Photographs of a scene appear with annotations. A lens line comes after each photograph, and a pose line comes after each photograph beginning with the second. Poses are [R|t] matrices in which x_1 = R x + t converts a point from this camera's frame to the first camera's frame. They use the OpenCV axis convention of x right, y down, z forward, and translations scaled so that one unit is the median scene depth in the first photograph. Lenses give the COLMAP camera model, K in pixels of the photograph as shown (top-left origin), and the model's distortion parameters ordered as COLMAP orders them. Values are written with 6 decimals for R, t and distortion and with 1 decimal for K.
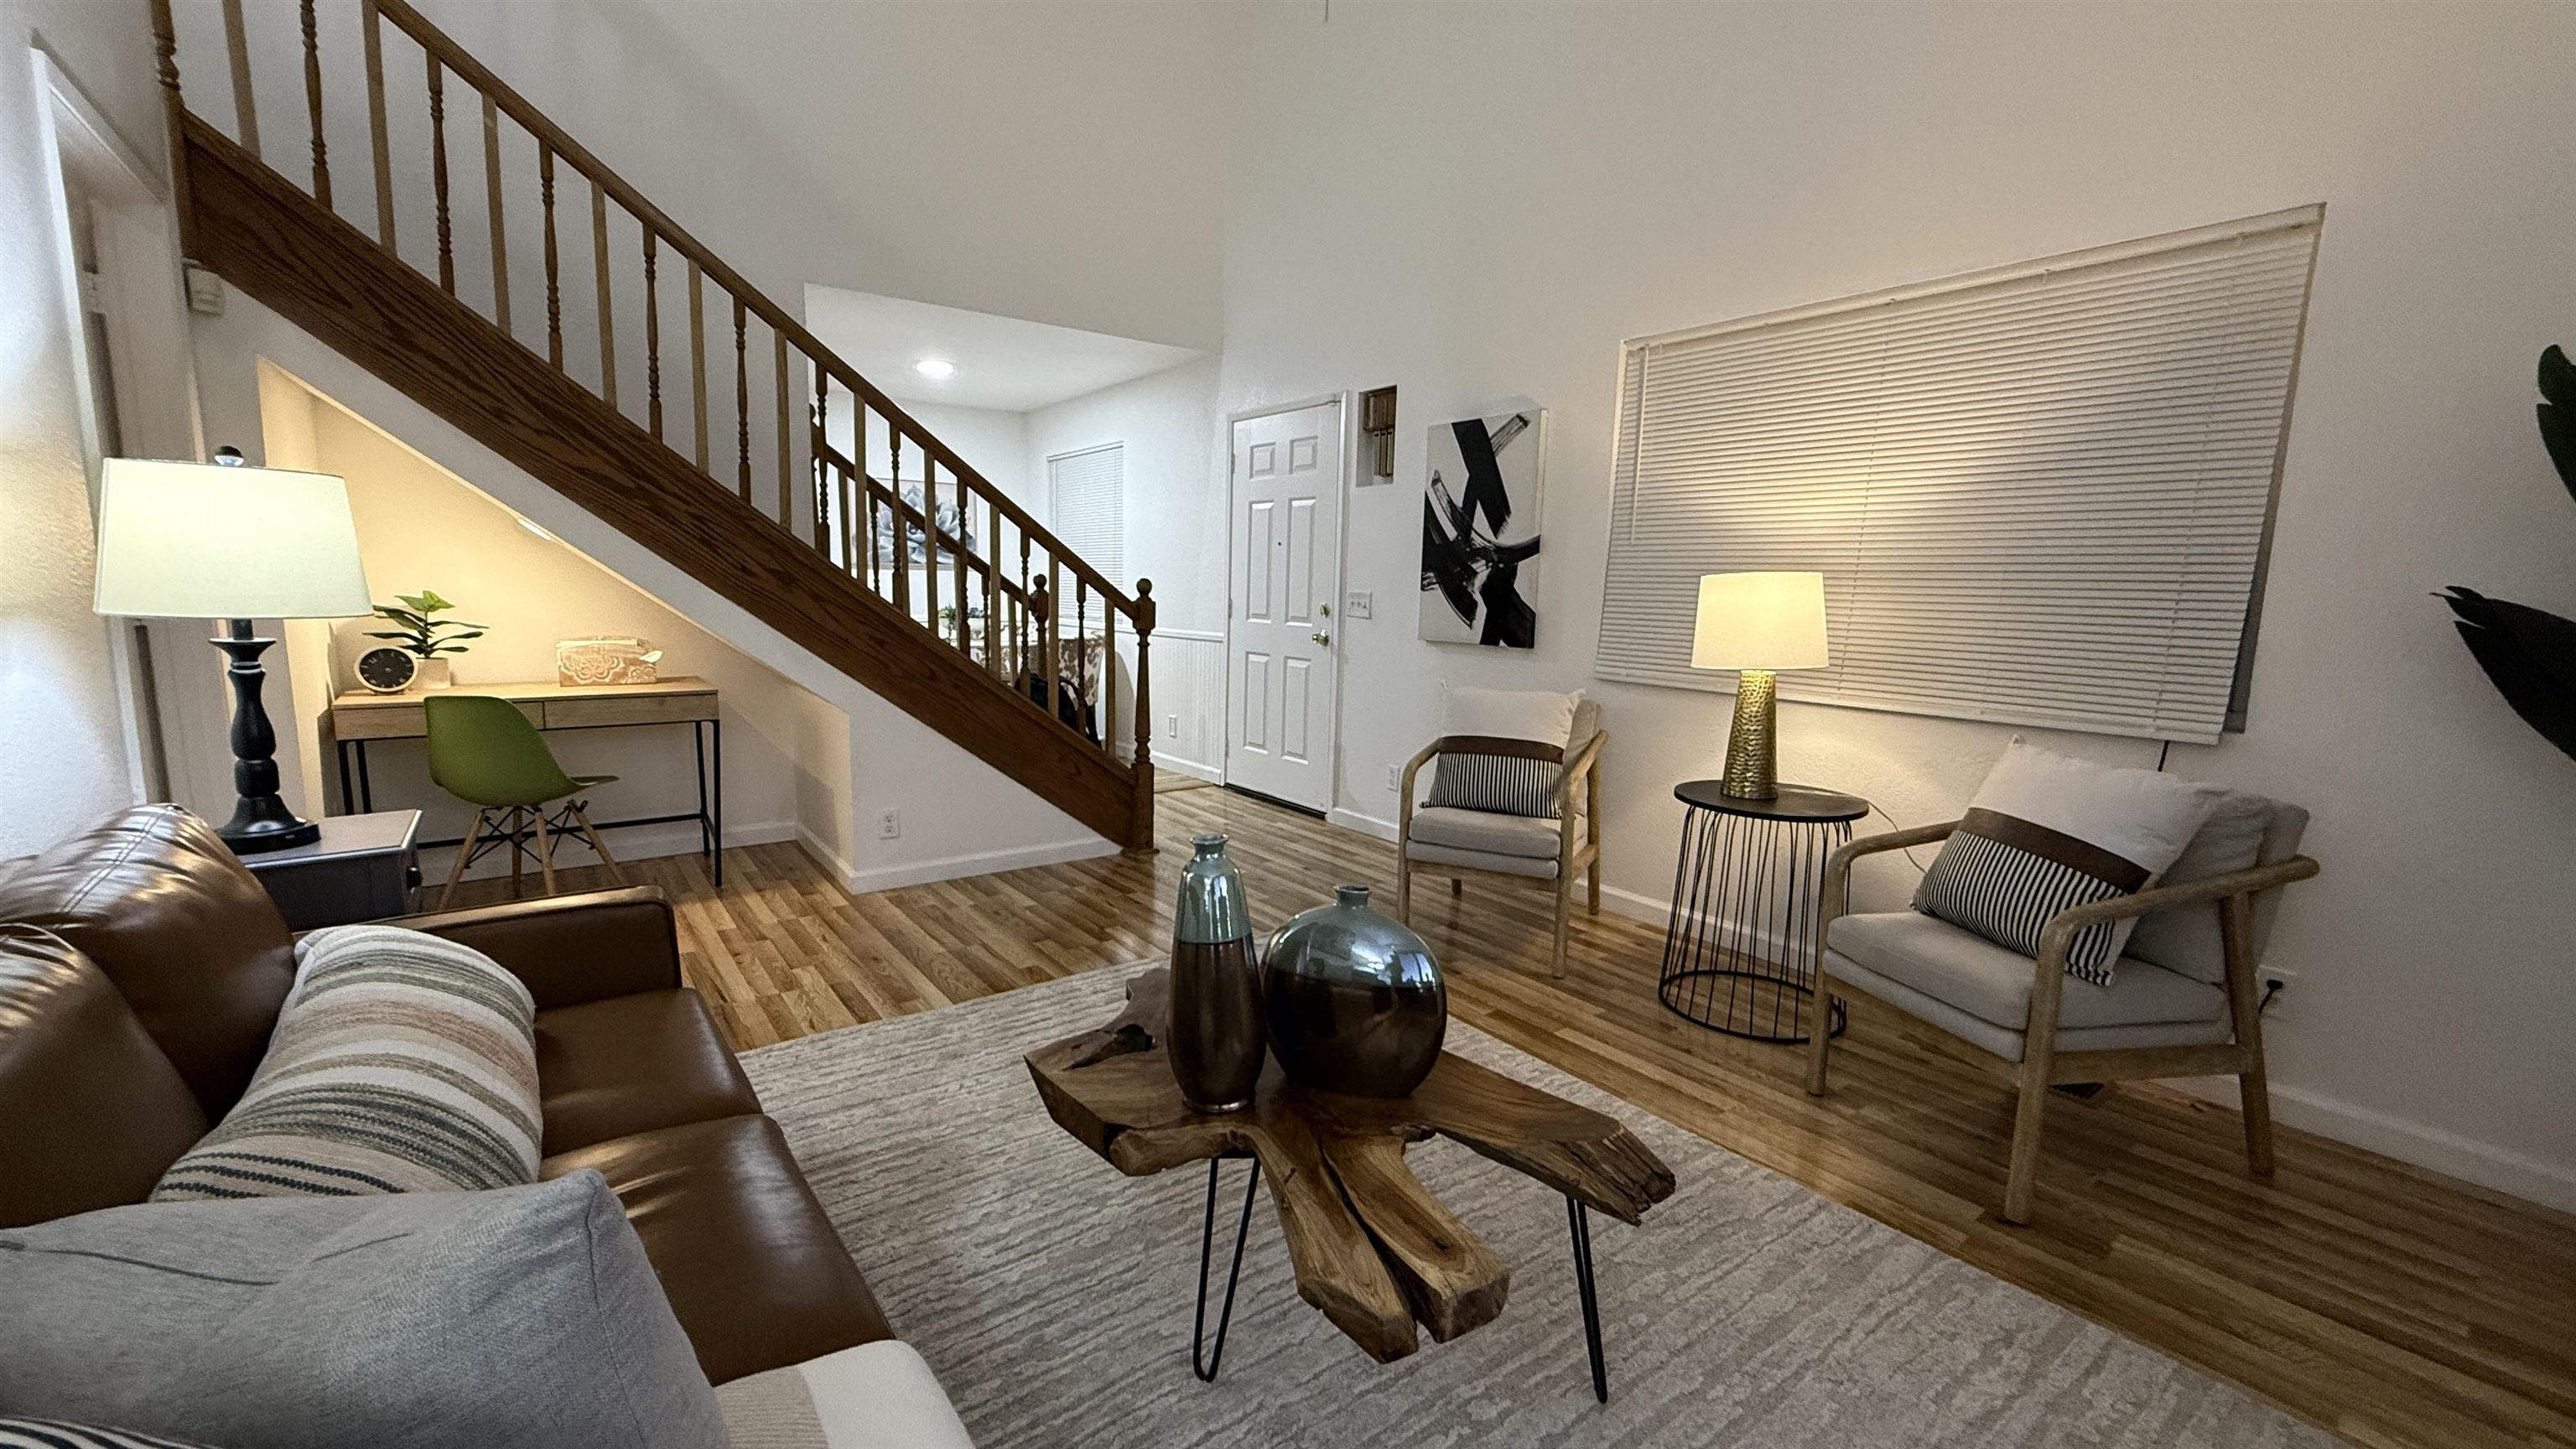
lens RADIAL K [[1026.8, 0, 1293.6], [0, 1026.8, 721.9], [0, 0, 1]] dist [0.002447, -0.000685]
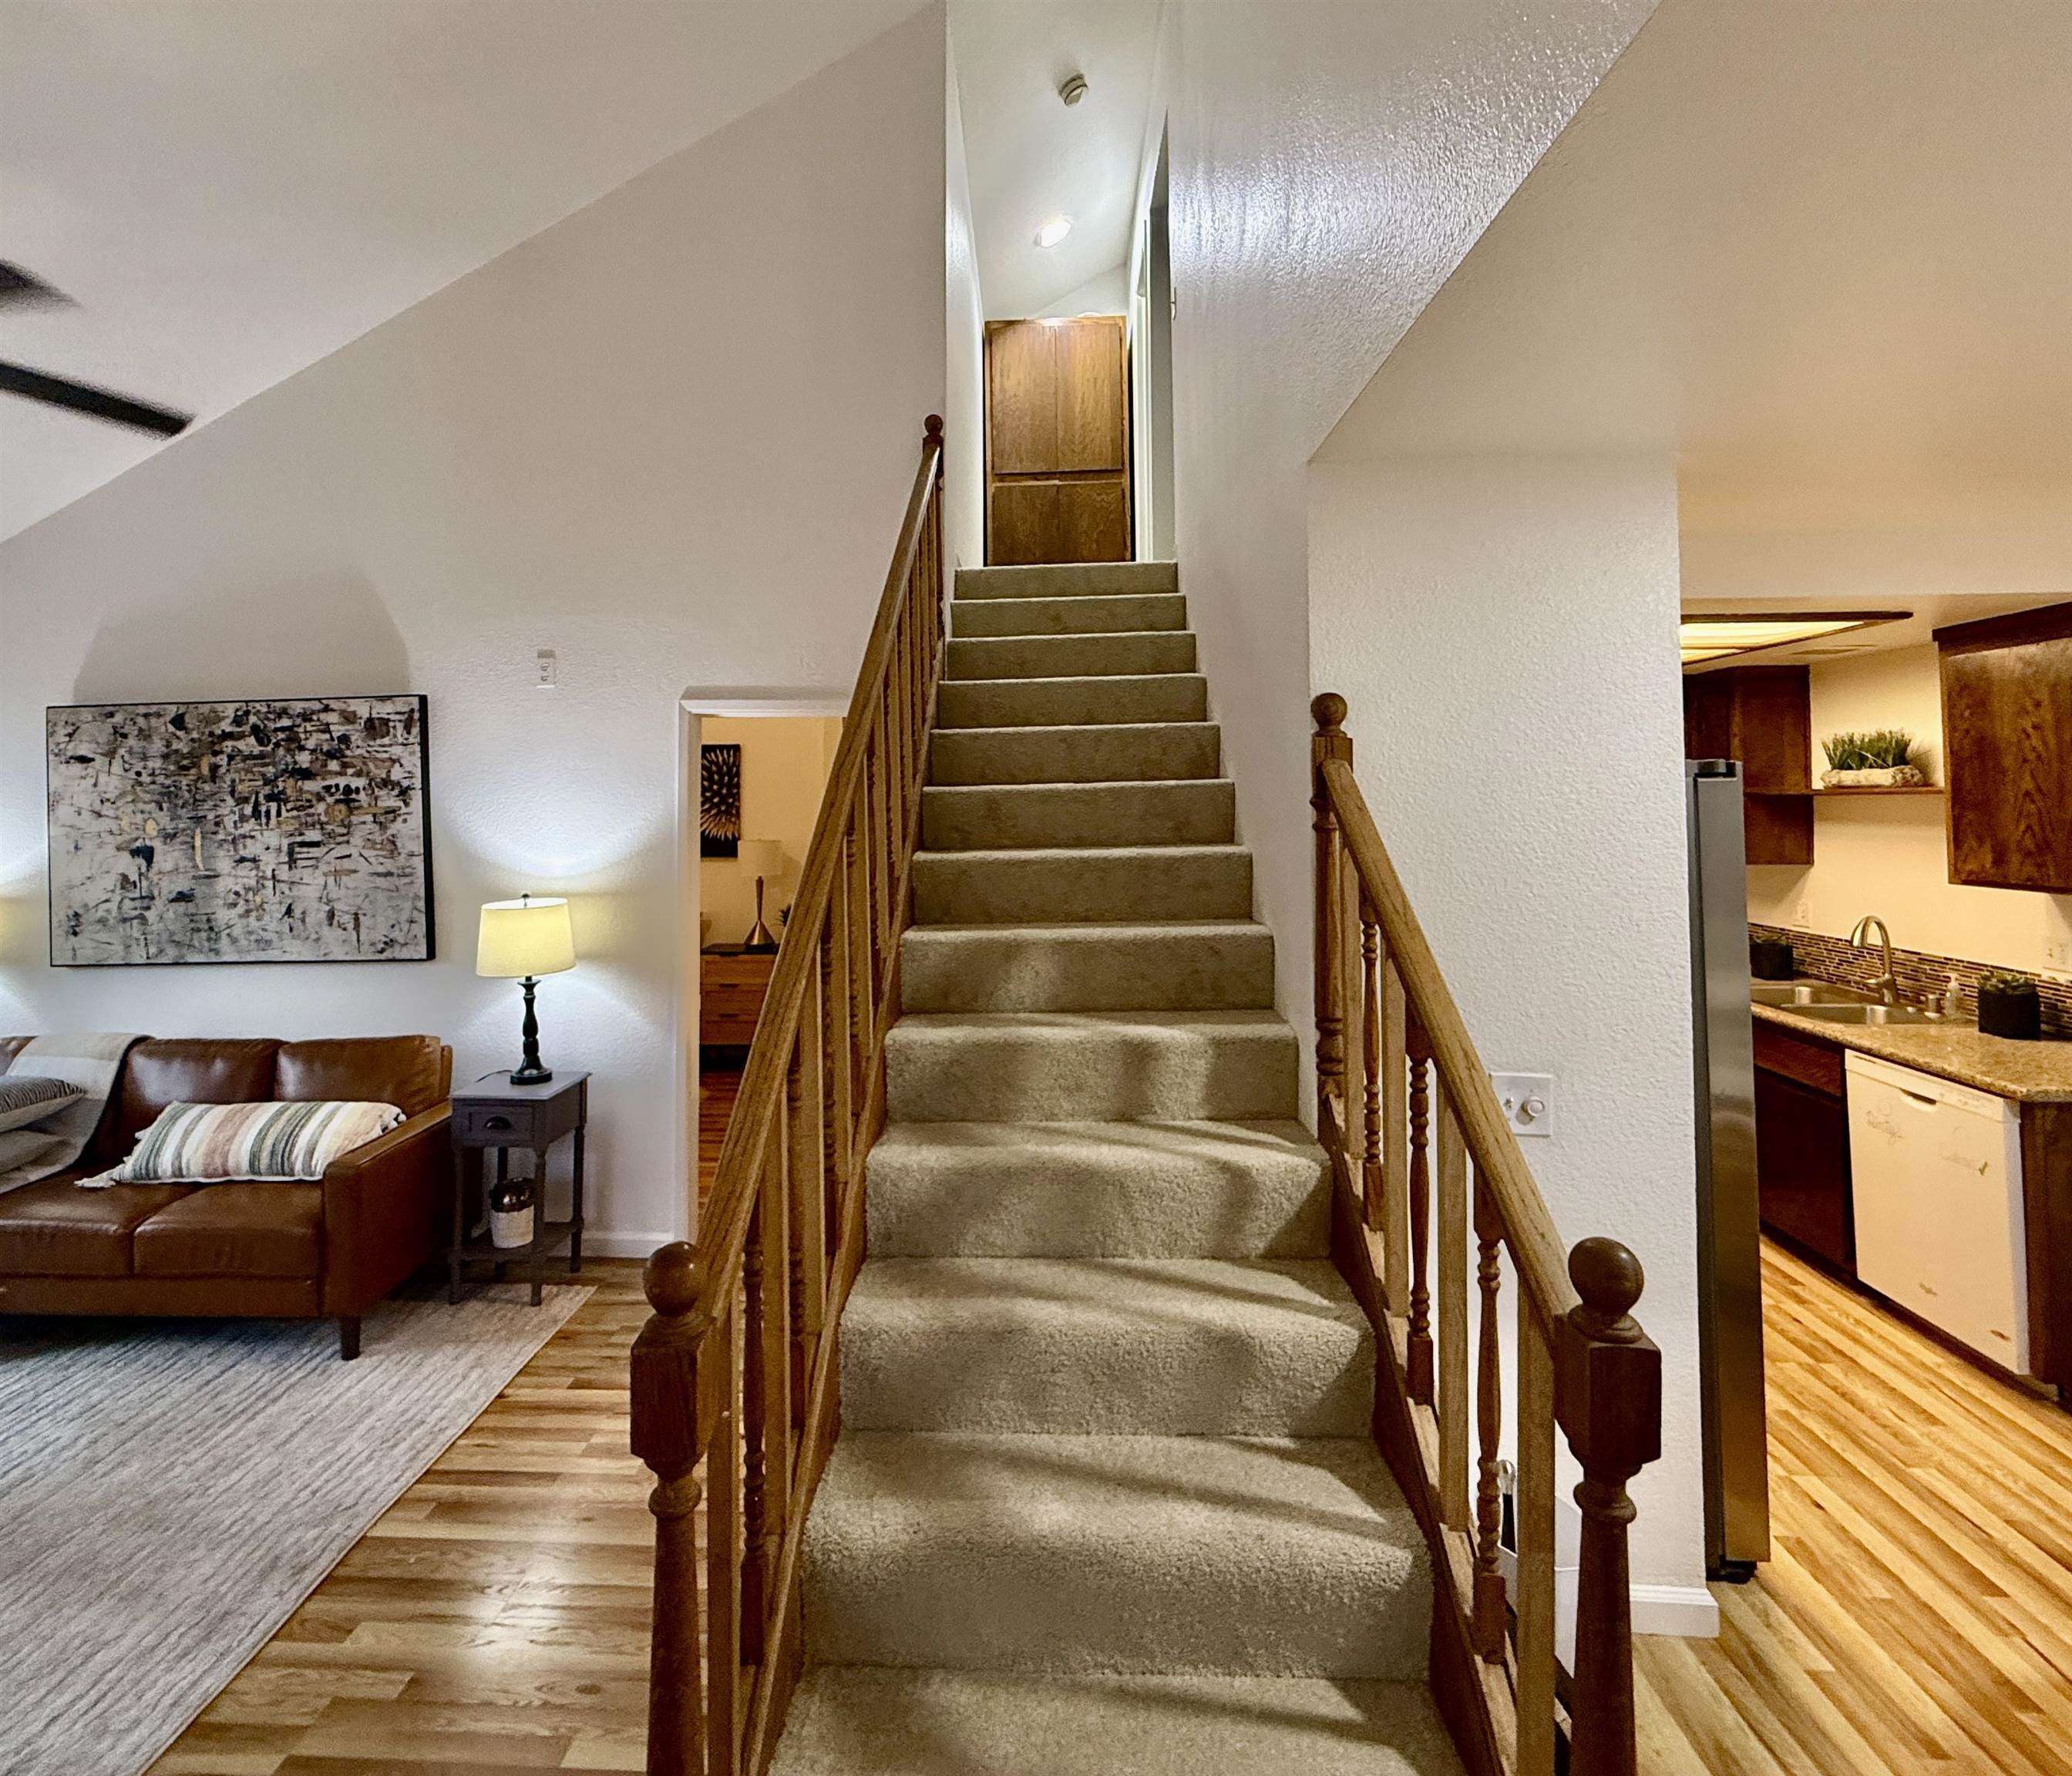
lens RADIAL K [[1064.3, 0, 990.4], [0, 1064.3, 769.2], [0, 0, 1]] dist [0.003966, -0.002683]
pose [[-0.650114, -0.036659, -0.758952, 0.013229], [-0.105883, 0.993461, 0.042713, -0.325176], [0.752423, 0.108129, -0.649744, 1.423016]]
